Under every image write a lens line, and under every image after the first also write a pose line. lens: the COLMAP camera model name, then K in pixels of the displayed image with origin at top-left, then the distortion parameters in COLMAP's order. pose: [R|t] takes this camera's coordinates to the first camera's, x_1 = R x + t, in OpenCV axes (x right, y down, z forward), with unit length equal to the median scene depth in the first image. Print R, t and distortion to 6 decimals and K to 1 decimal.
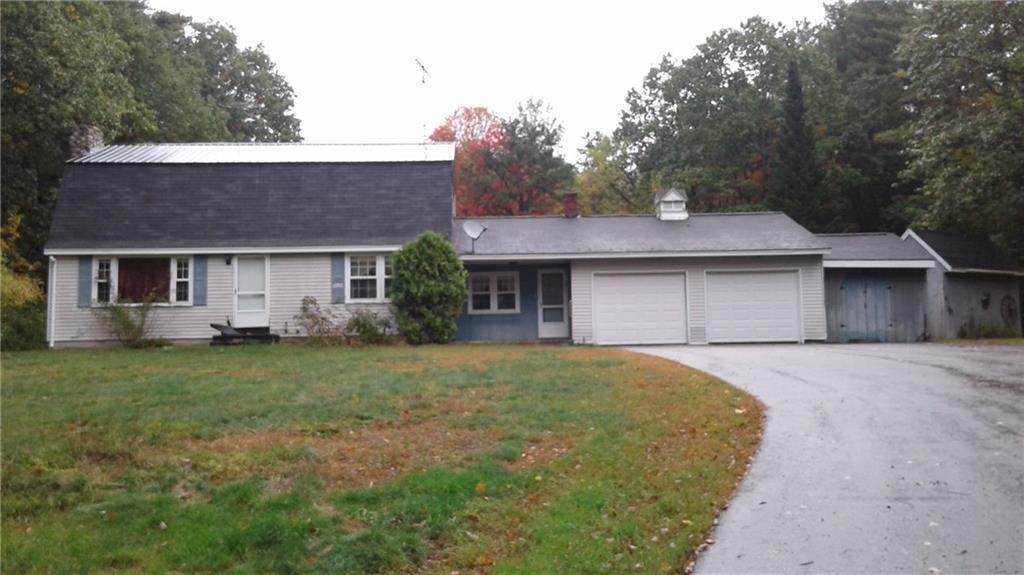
lens RADIAL K [[945.4, 0, 512.0], [0, 945.4, 287.5], [0, 0, 1]] dist [0.075124, -0.248440]
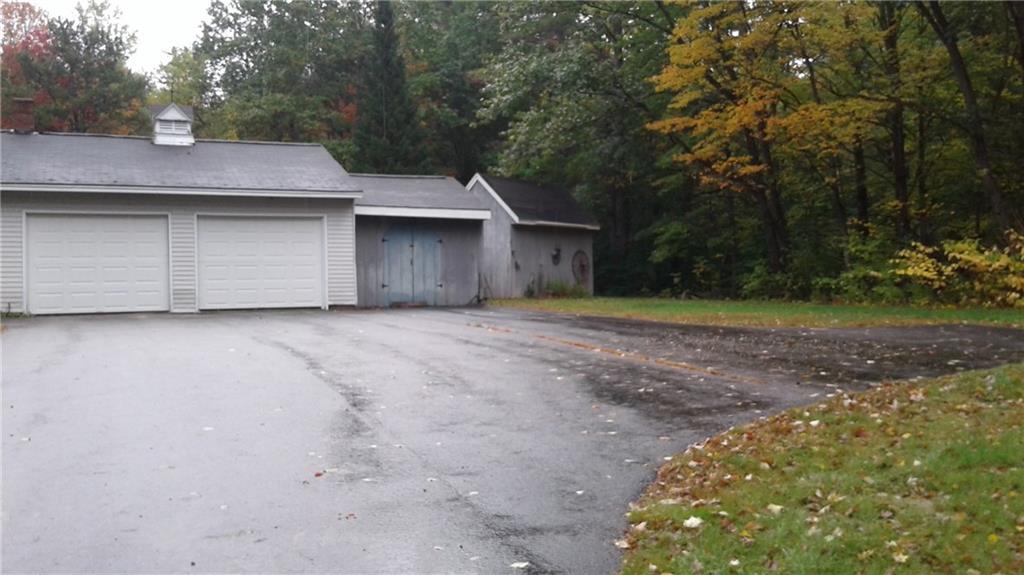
lens RADIAL K [[945.4, 0, 512.0], [0, 945.4, 287.5], [0, 0, 1]] dist [0.075124, -0.248440]
pose [[0.931786, 0.003990, 0.362987, 0.122405], [-0.026676, 0.997989, 0.057507, -0.007145], [-0.362027, -0.063267, 0.930018, 0.153727]]
